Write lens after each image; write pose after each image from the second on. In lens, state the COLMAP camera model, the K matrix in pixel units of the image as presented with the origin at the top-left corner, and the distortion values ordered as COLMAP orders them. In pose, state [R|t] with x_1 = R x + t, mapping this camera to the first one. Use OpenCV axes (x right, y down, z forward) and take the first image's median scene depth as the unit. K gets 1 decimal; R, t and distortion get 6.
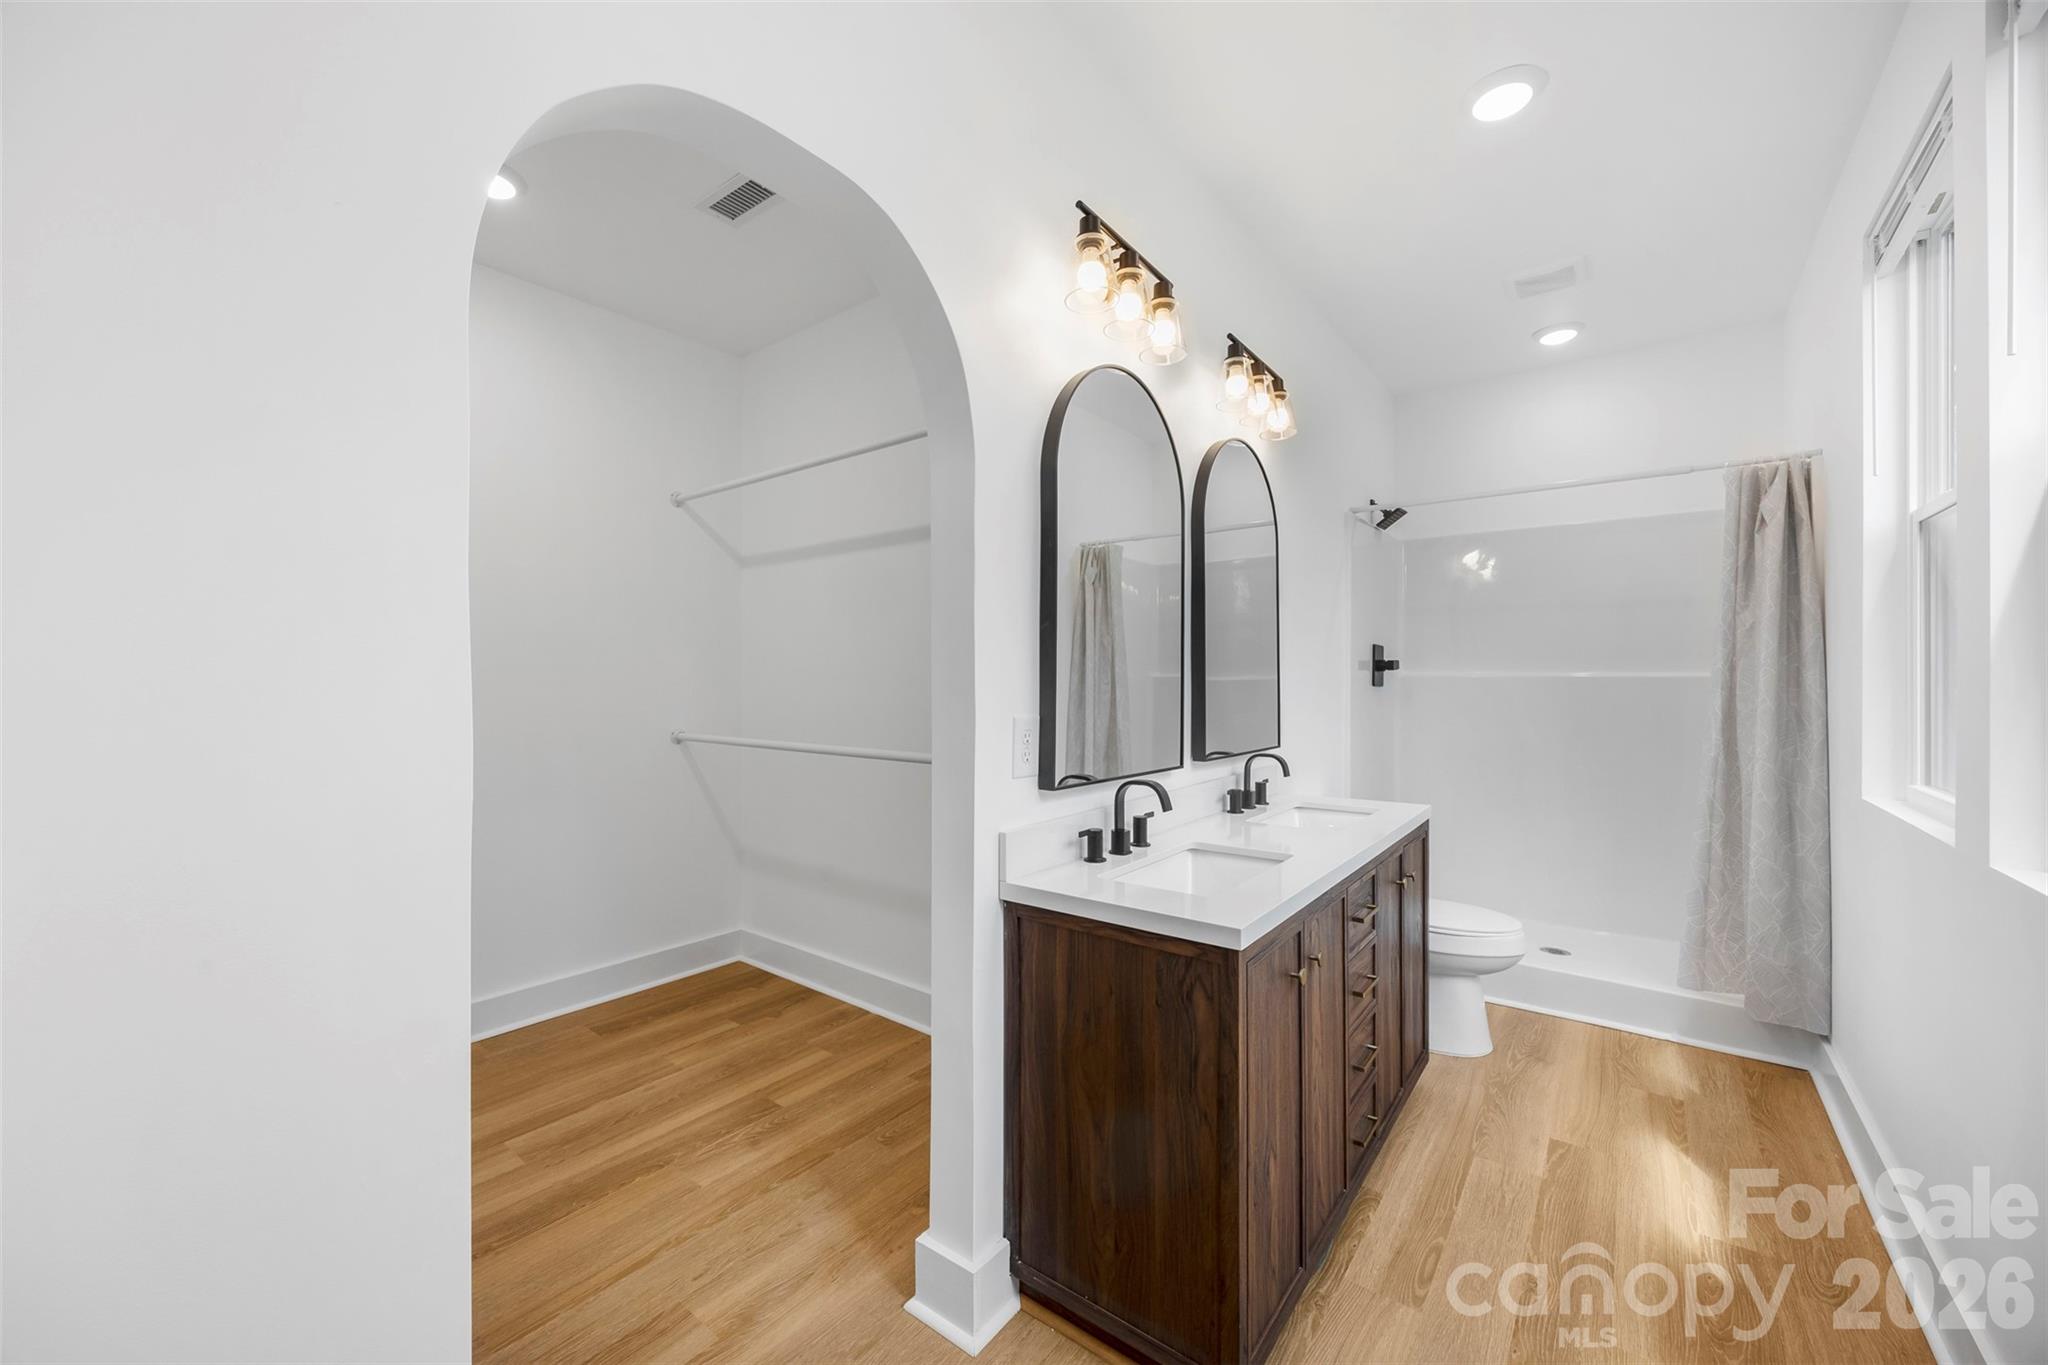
lens RADIAL K [[790.5, 0, 1039.1], [0, 790.5, 676.9], [0, 0, 1]] dist [-0.002333, -0.000646]
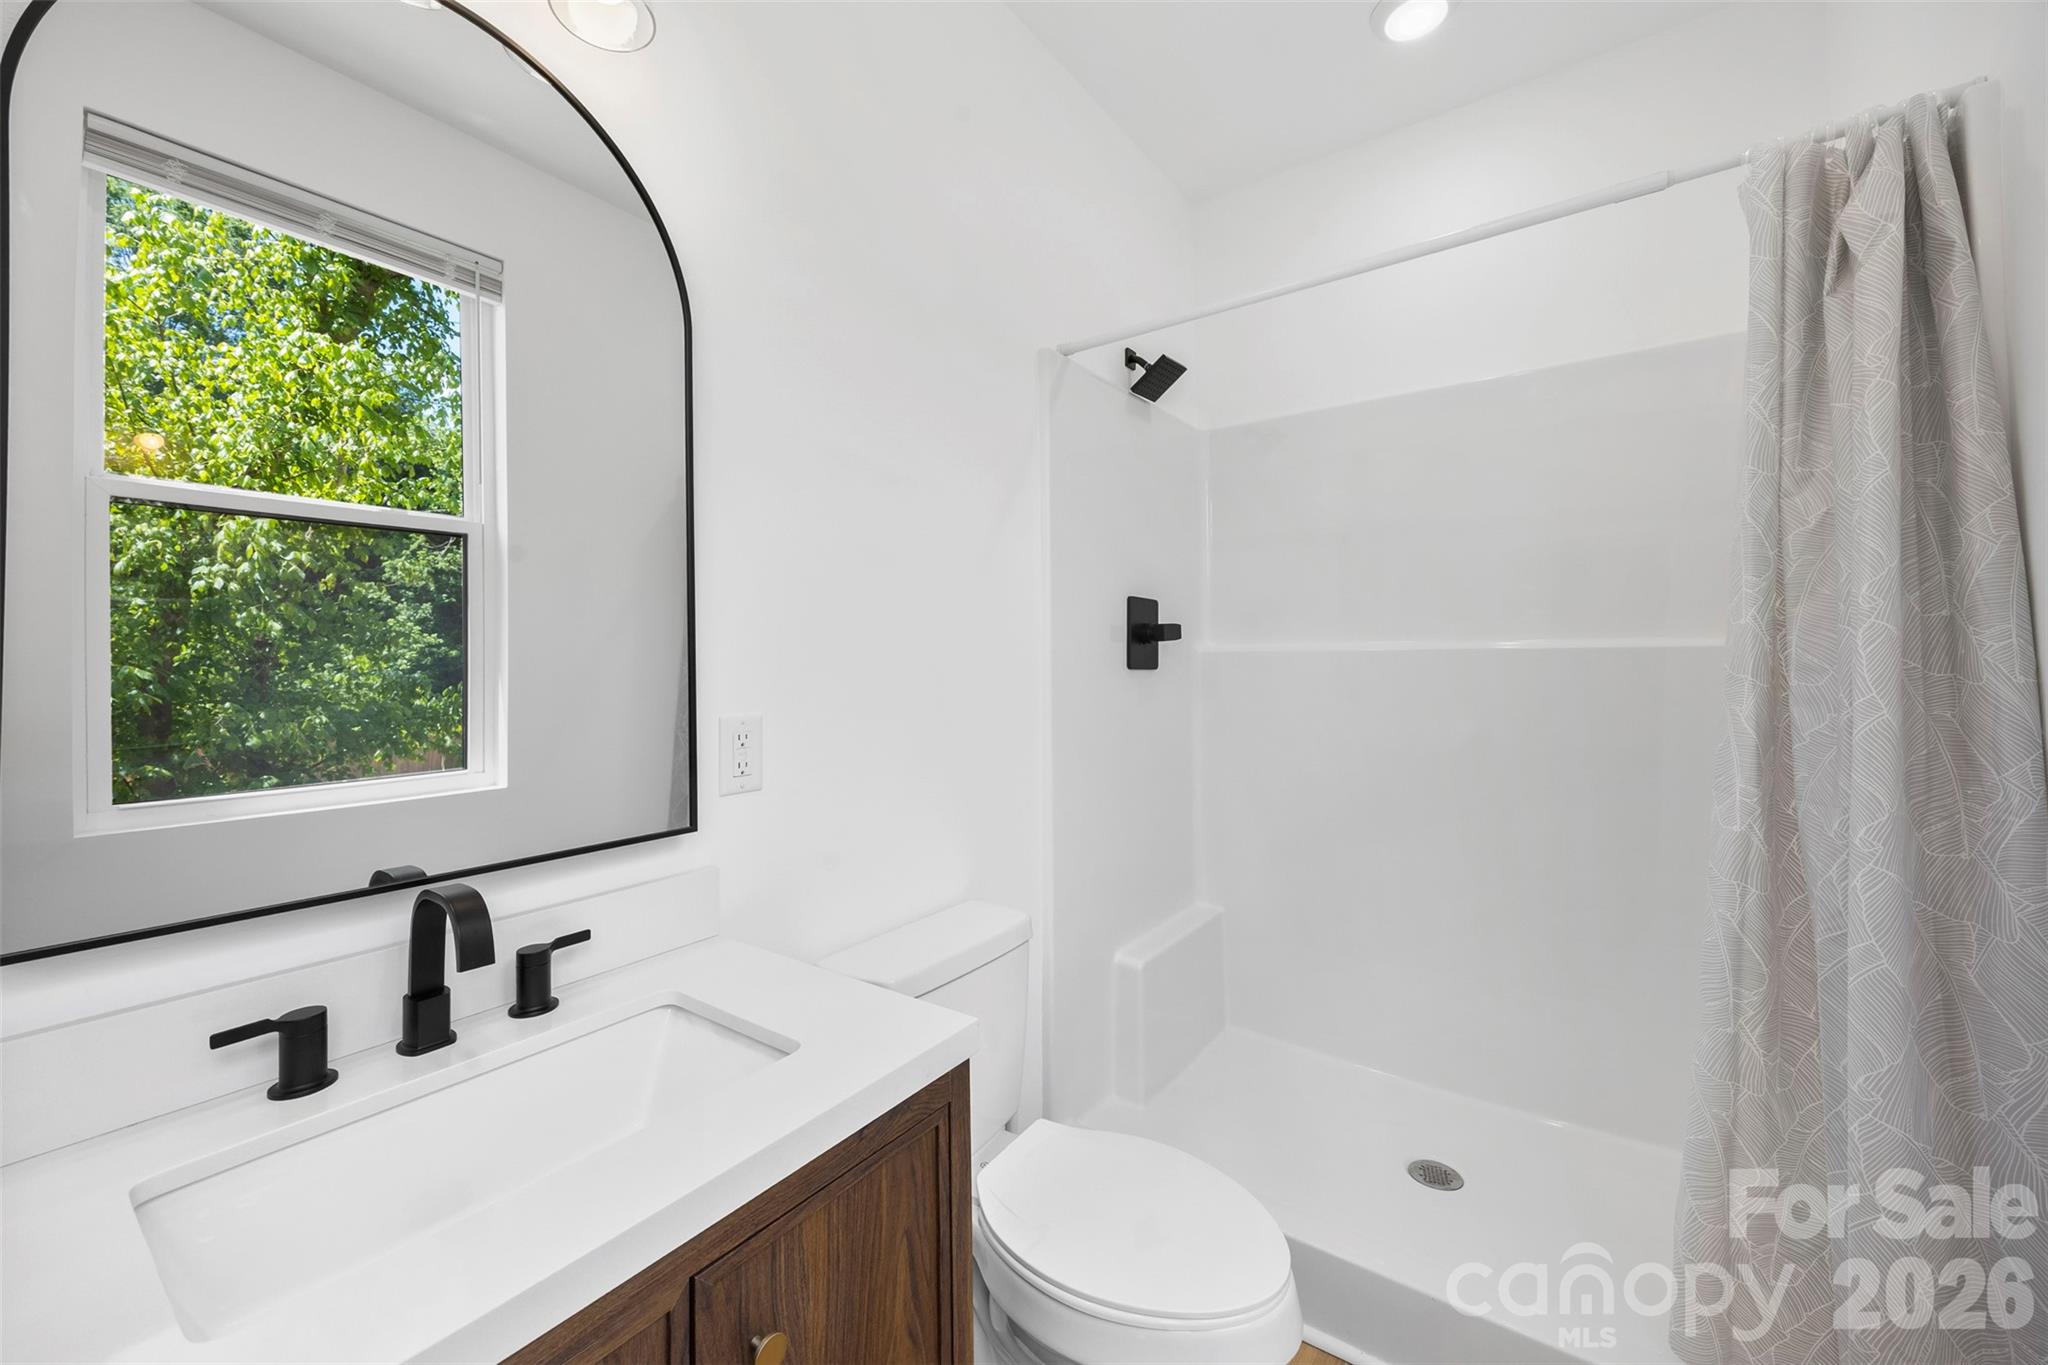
lens RADIAL K [[790.5, 0, 1029.7], [0, 790.5, 635.0], [0, 0, 1]] dist [-0.002333, -0.000646]
pose [[0.999960, -0.008975, 0.000590, 0.483426], [0.008987, 0.999663, -0.024342, 0.000950], [-0.000372, 0.024346, 0.999704, 0.584616]]
